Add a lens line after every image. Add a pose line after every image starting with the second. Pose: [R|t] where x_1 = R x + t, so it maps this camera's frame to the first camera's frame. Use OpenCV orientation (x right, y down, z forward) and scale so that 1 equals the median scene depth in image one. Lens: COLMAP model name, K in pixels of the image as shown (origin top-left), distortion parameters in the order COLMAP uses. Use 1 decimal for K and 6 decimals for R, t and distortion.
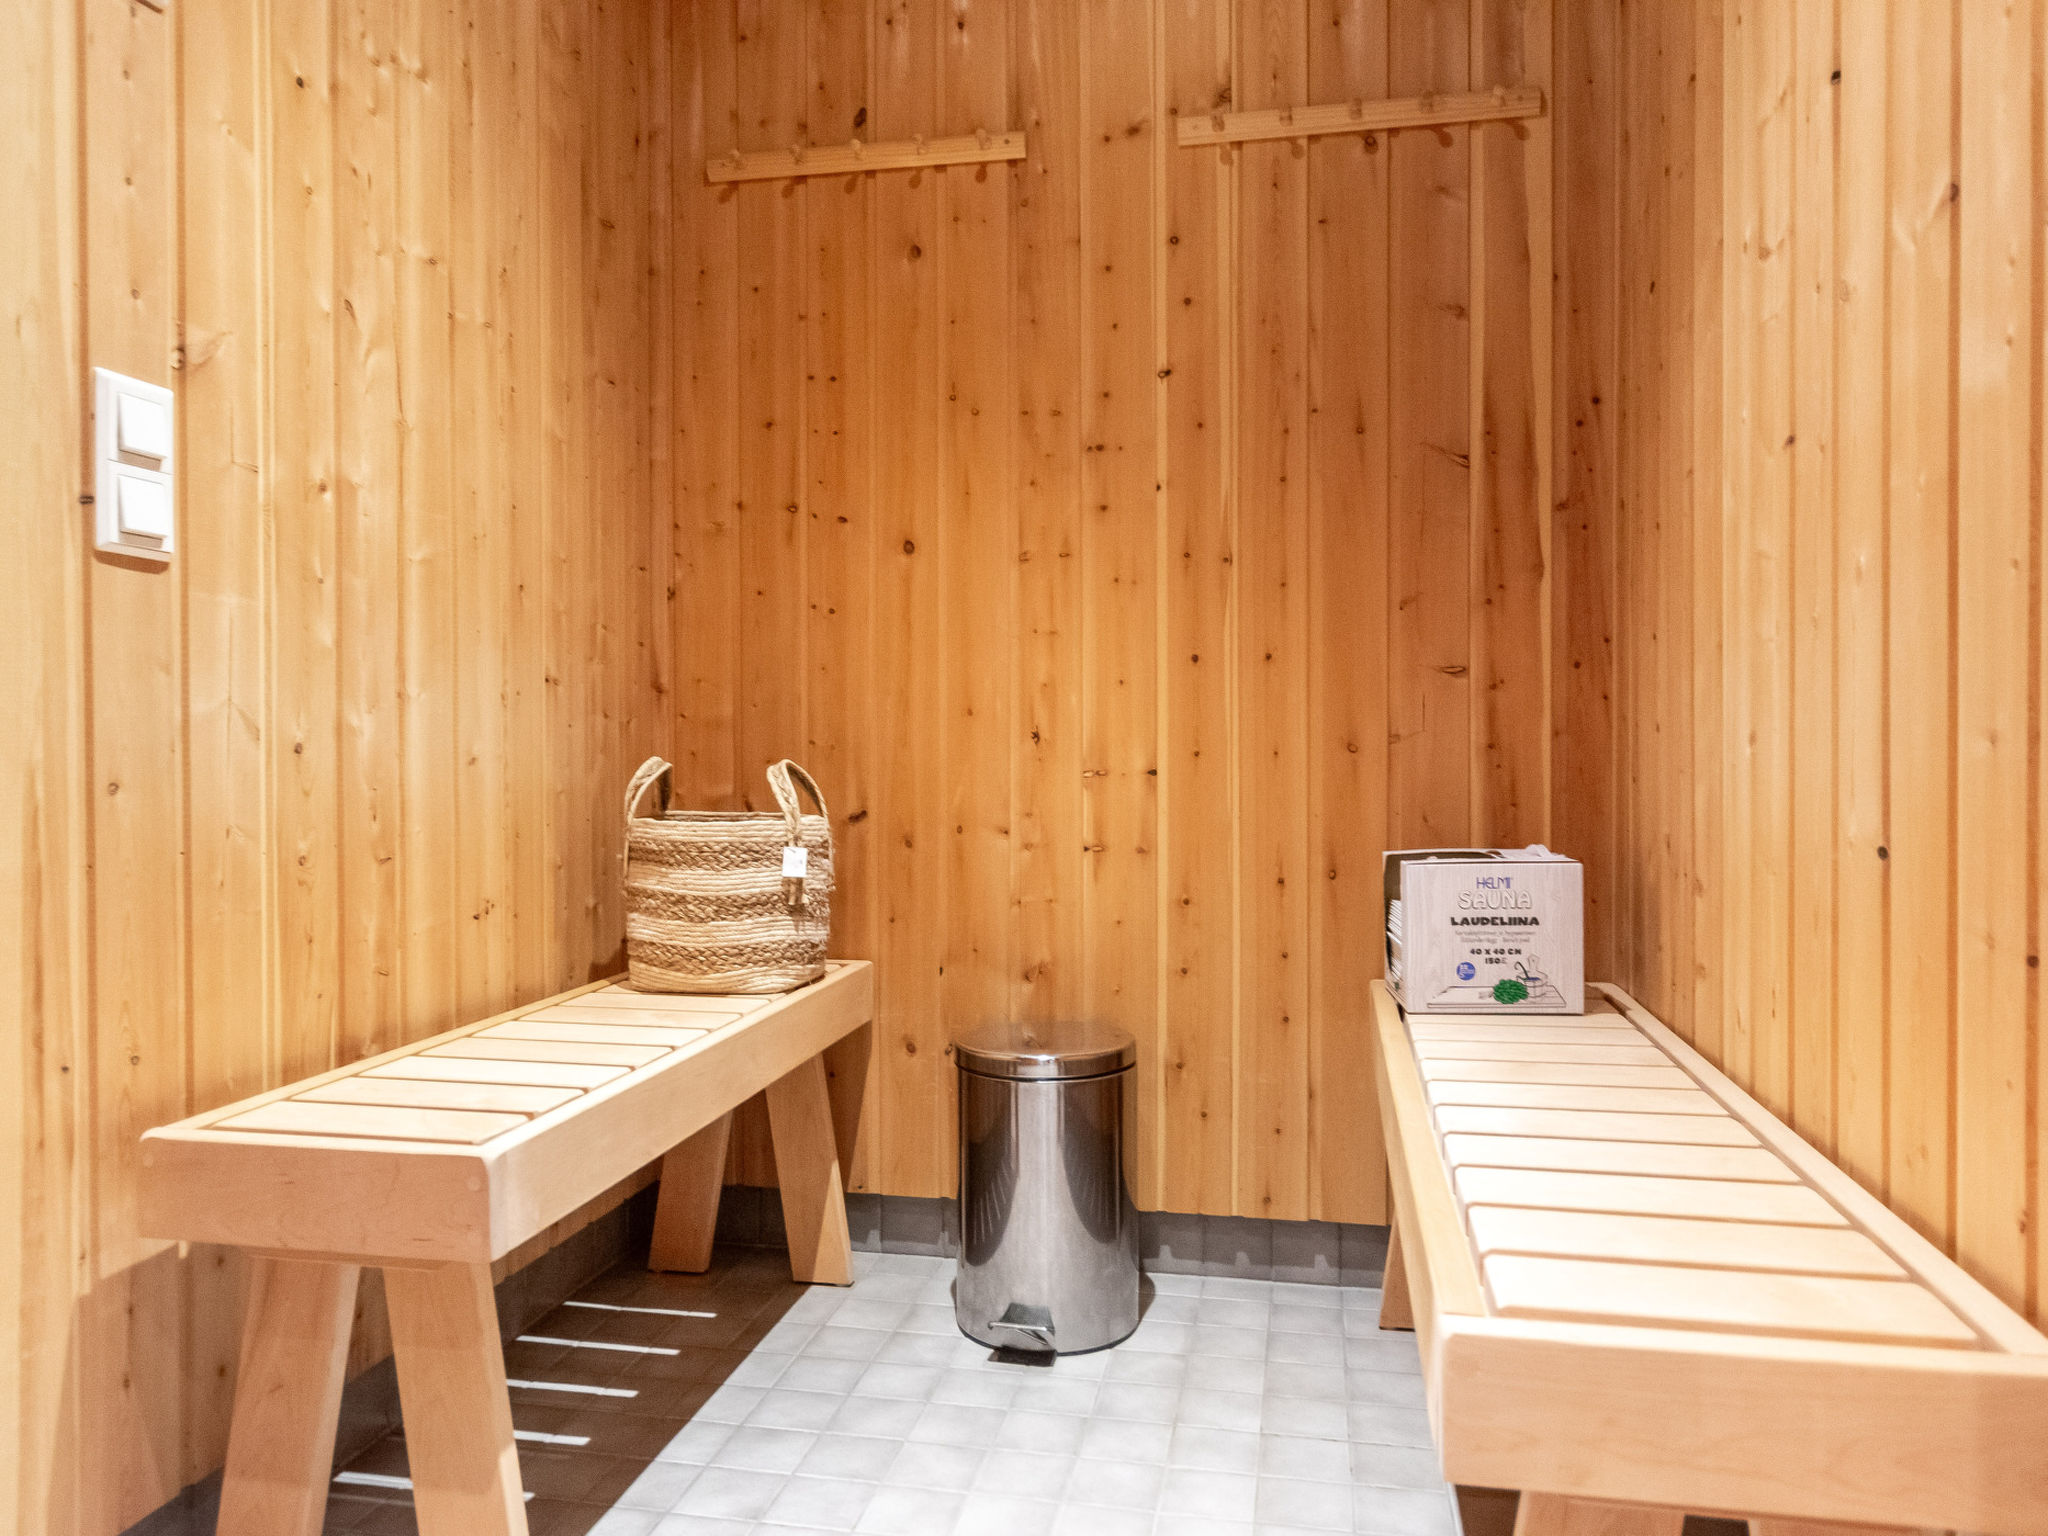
lens RADIAL K [[1507.0, 0, 1027.4], [0, 1507.0, 768.6], [0, 0, 1]] dist [-0.007429, 0.011764]
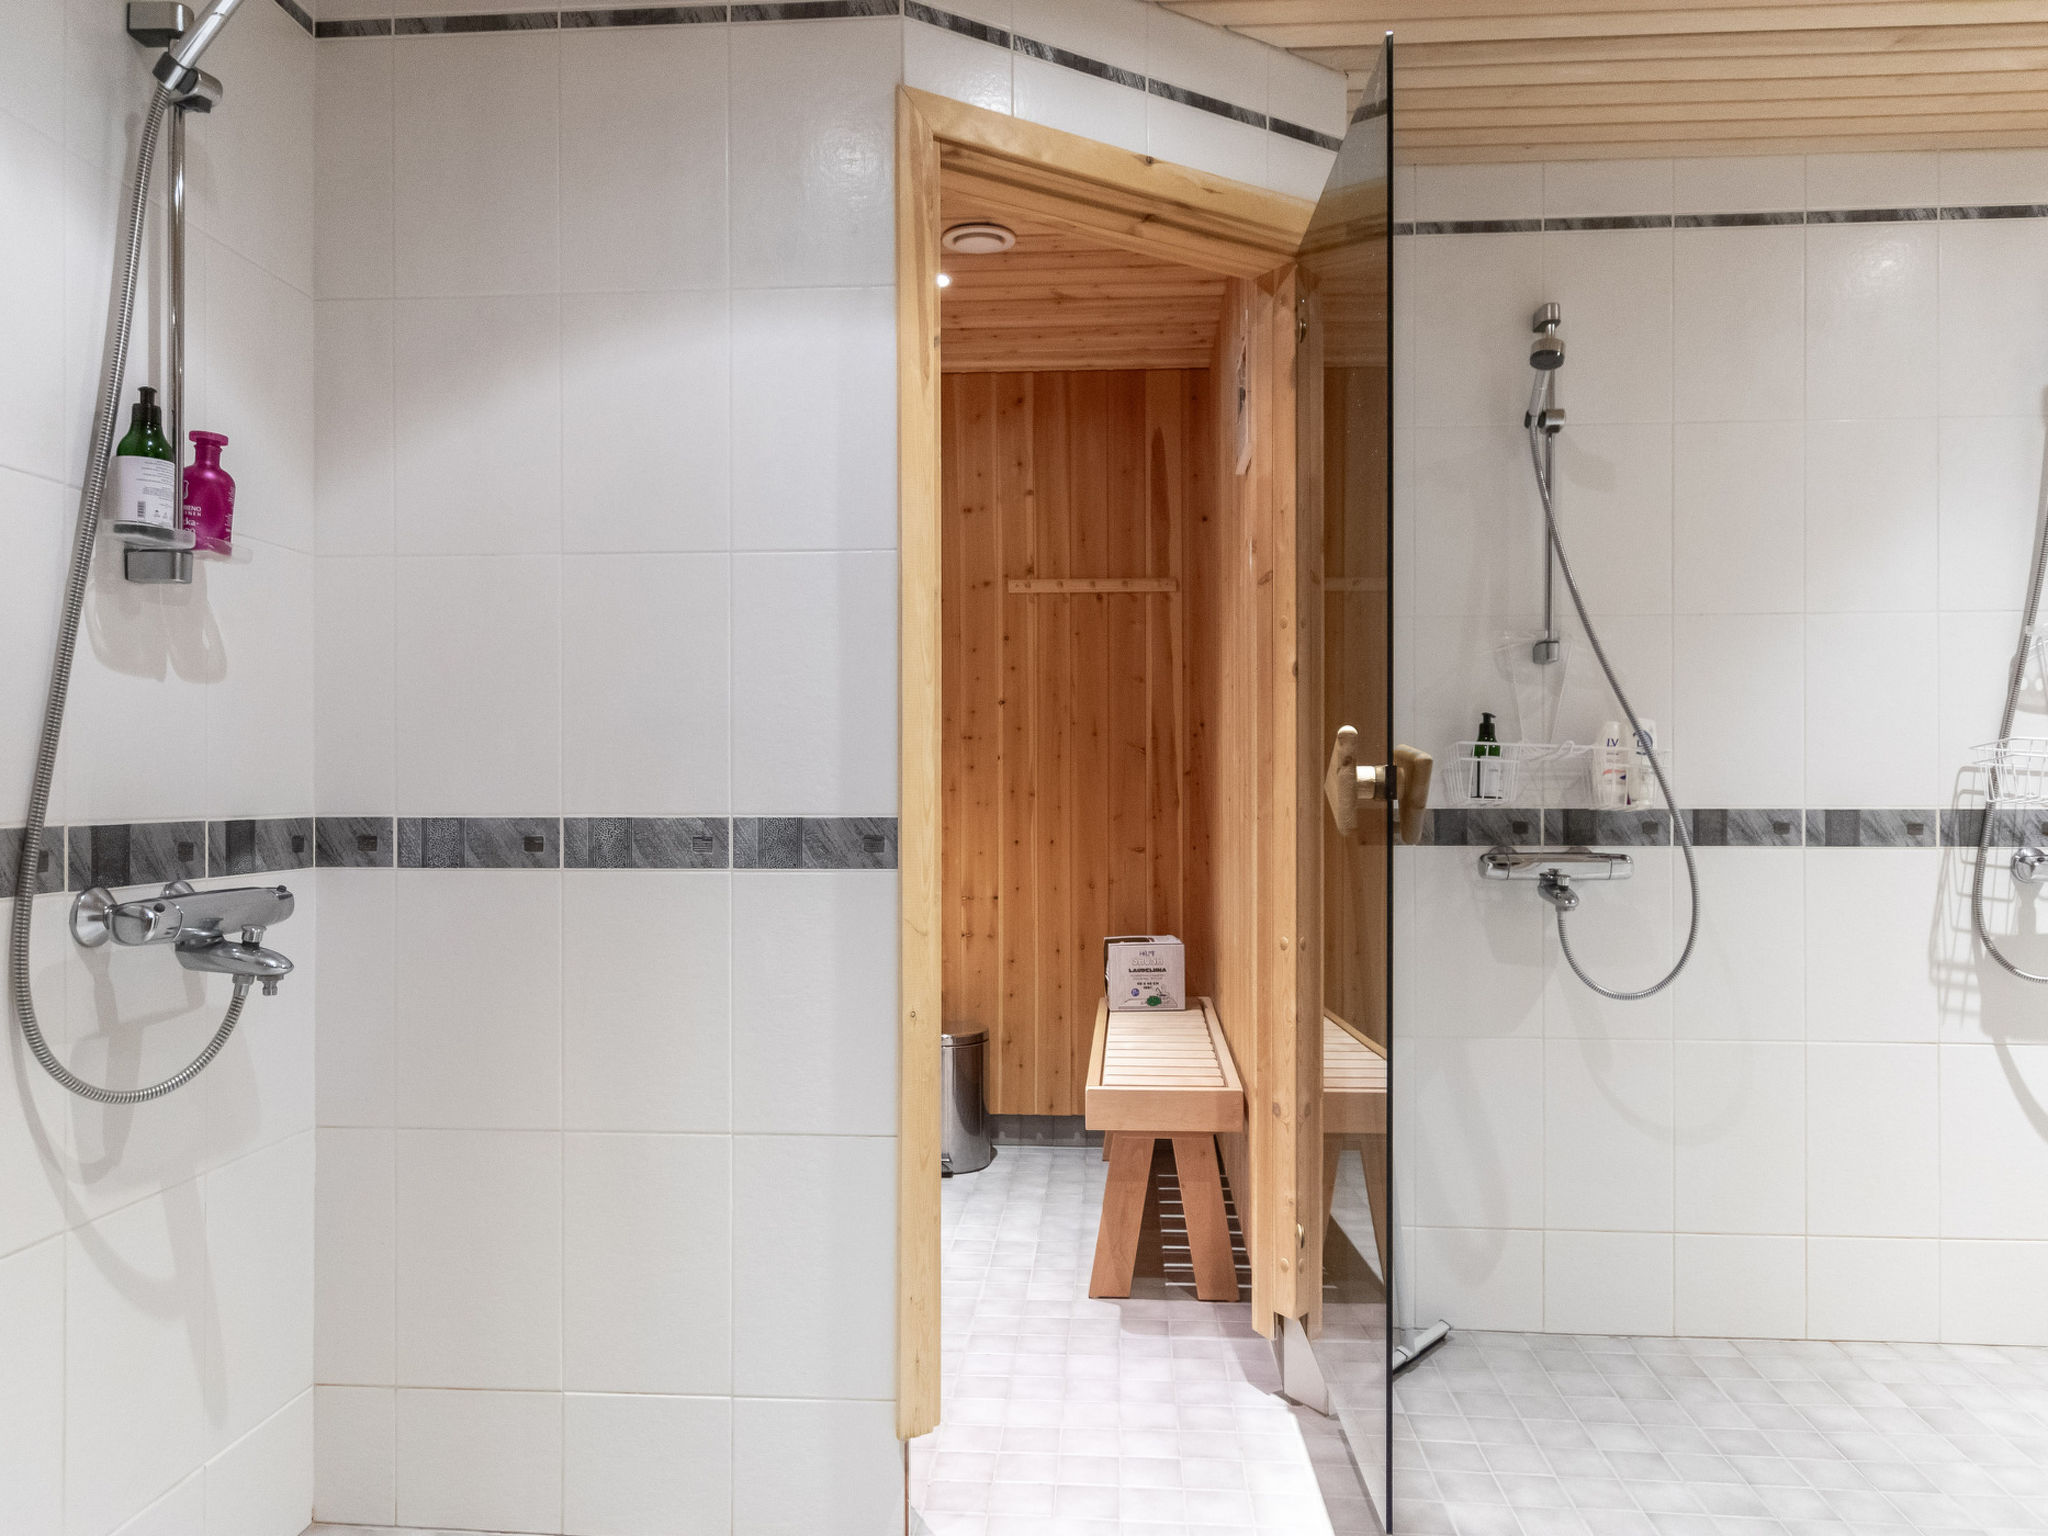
lens RADIAL K [[1507.0, 0, 1018.2], [0, 1507.0, 771.4], [0, 0, 1]] dist [-0.007429, 0.011764]
pose [[0.993127, 0.002204, 0.117021, -0.129566], [0.000080, 0.999810, -0.019512, -0.132095], [-0.117041, 0.019387, 0.992938, -1.062862]]
